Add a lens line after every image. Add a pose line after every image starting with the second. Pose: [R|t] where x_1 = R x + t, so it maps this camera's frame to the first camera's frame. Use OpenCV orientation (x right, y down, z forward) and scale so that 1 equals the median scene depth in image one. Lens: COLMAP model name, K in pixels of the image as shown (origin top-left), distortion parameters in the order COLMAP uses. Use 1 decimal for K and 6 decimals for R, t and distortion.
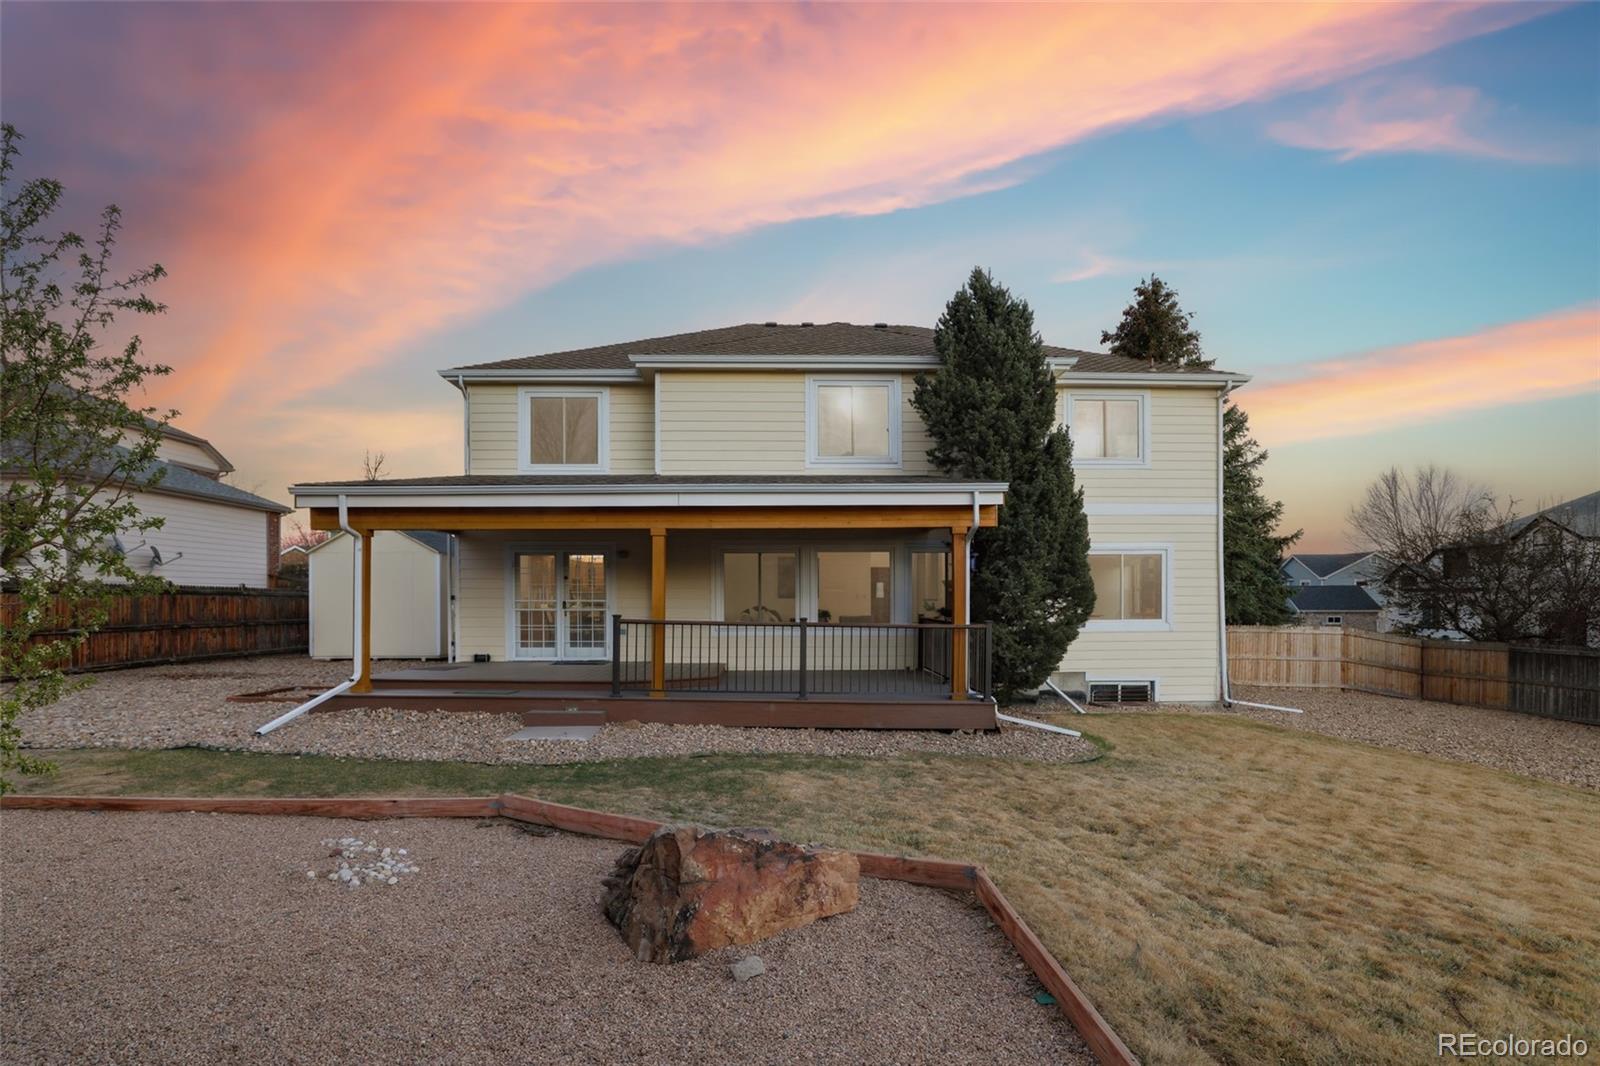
lens RADIAL K [[784.5, 0, 798.2], [0, 784.5, 582.9], [0, 0, 1]] dist [-0.024957, 0.000738]
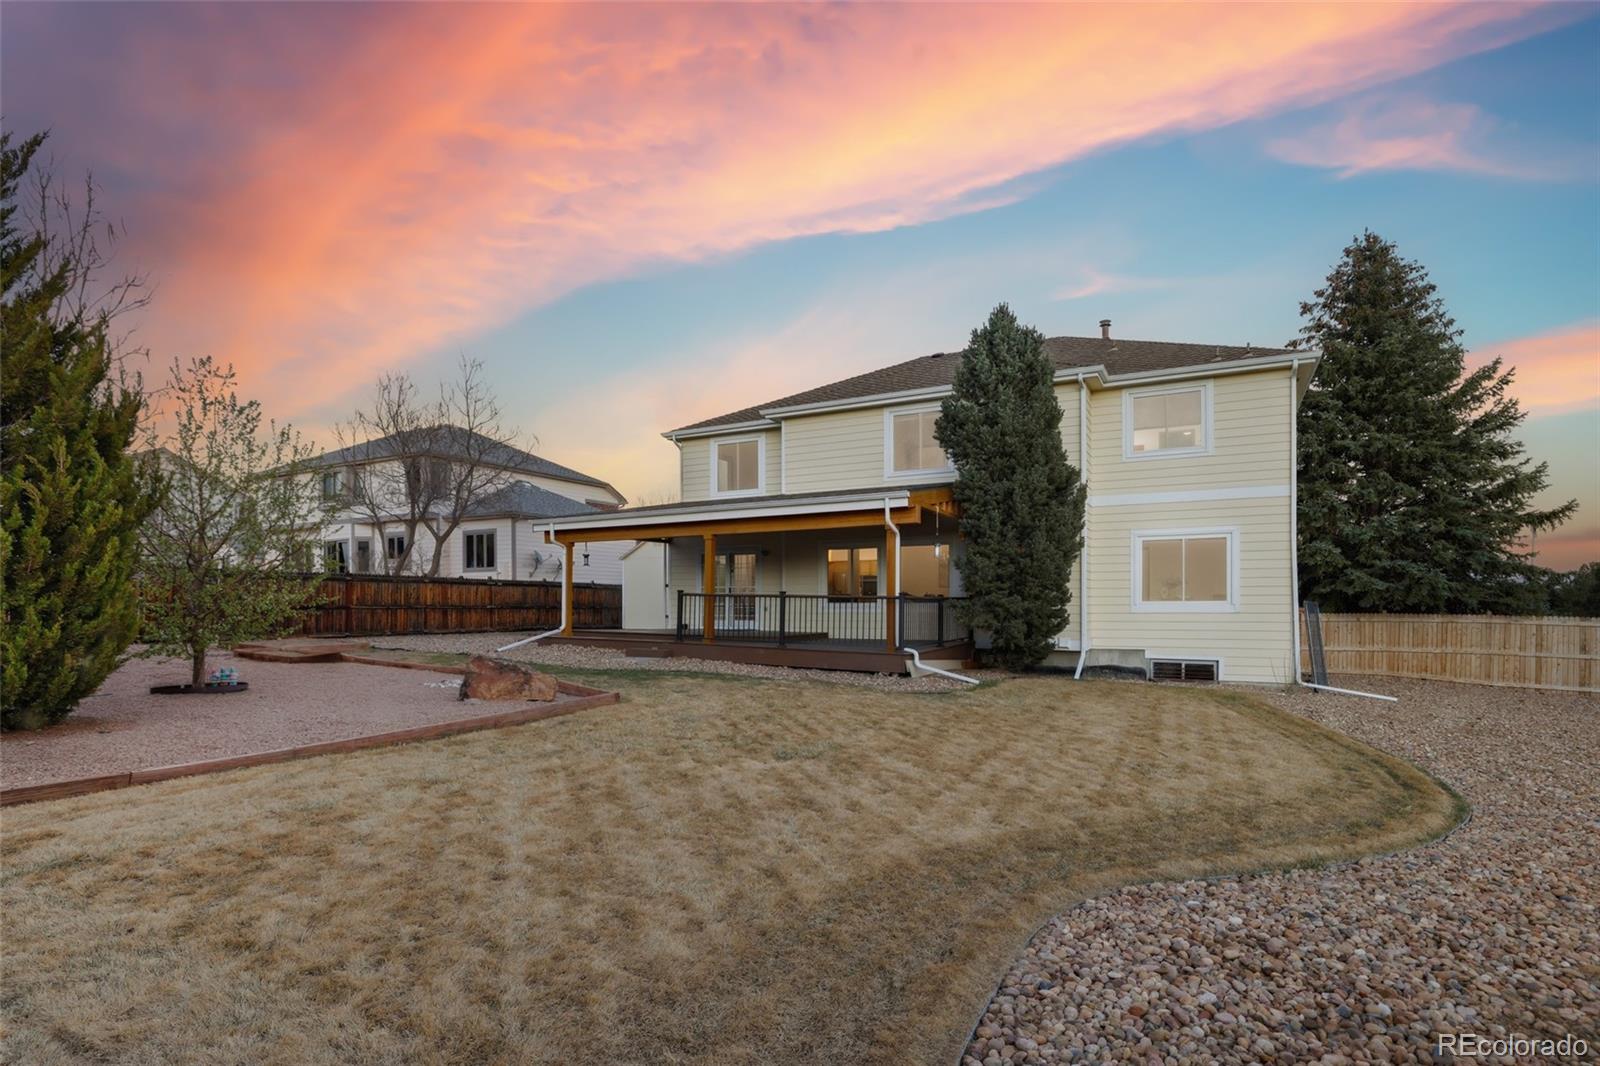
lens RADIAL K [[784.5, 0, 798.2], [0, 784.5, 582.9], [0, 0, 1]] dist [-0.024957, 0.000738]
pose [[0.869975, -0.011787, -0.492955, 0.490986], [0.009531, 0.999929, -0.007088, 0.025436], [0.493004, 0.001468, 0.870026, -0.170966]]
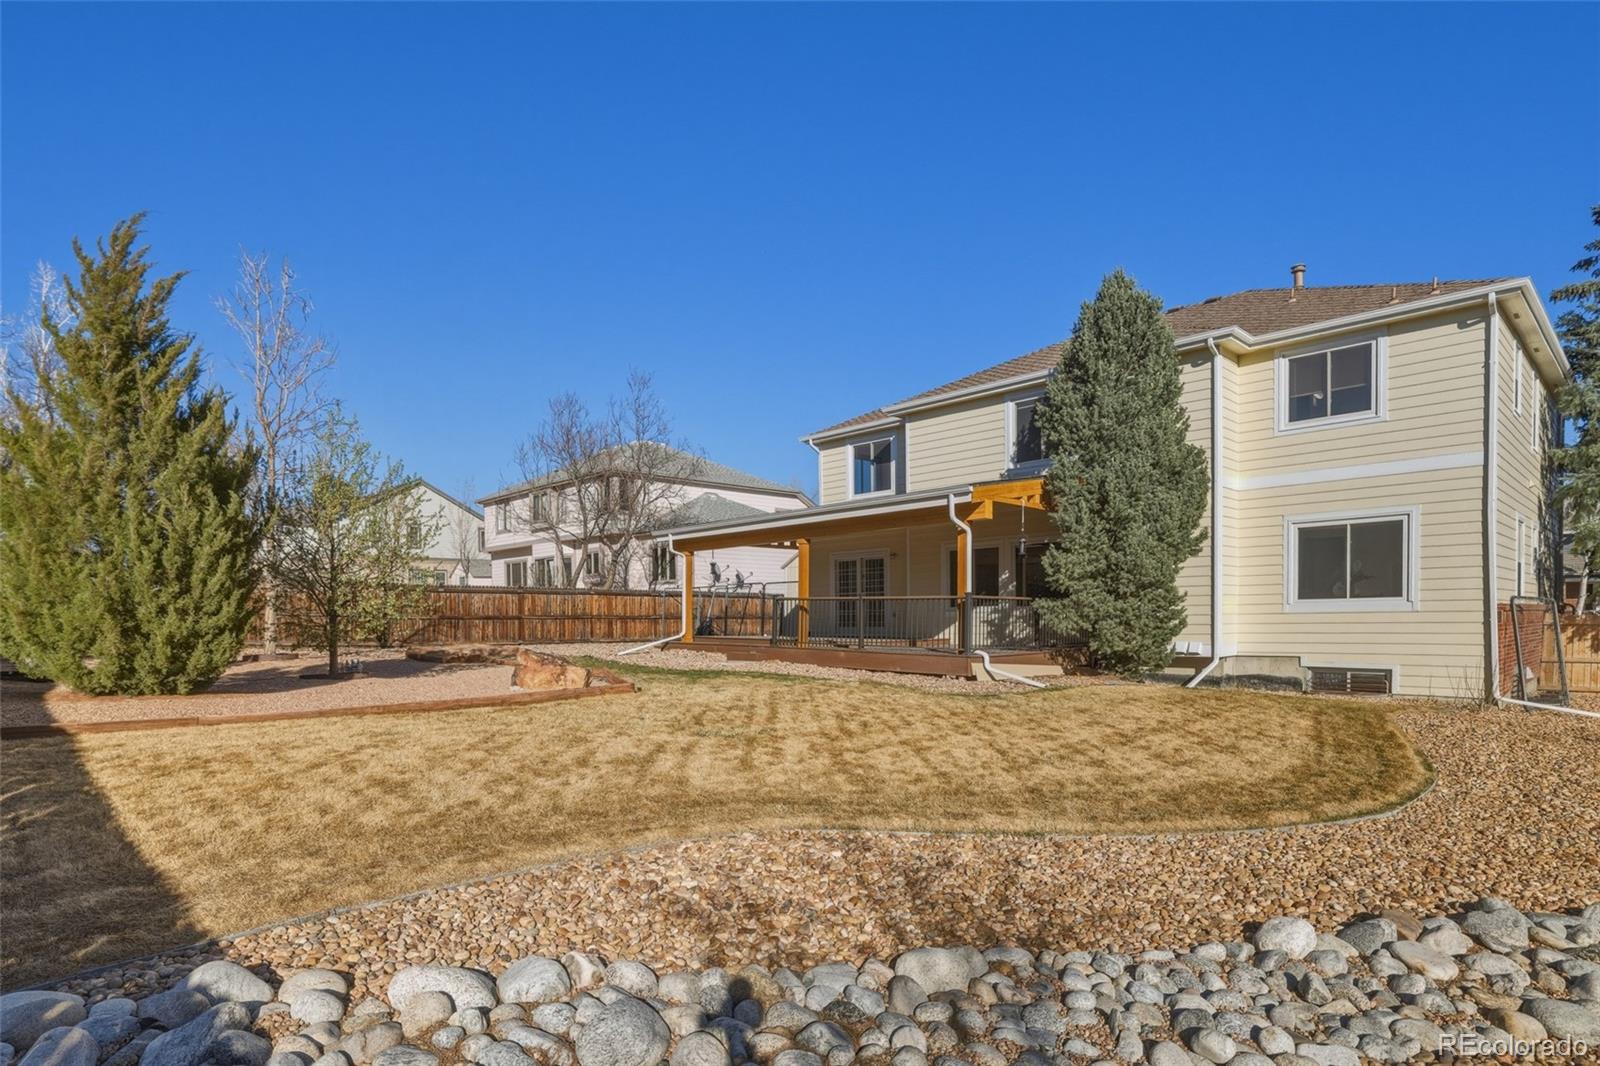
lens RADIAL K [[862.8, 0, 797.4], [0, 862.8, 616.0], [0, 0, 1]] dist [-0.025812, -0.000006]
pose [[0.679840, -0.007330, -0.733324, 0.710024], [0.023066, 0.999669, 0.011392, 0.041671], [0.732998, -0.024660, 0.679784, -0.111187]]
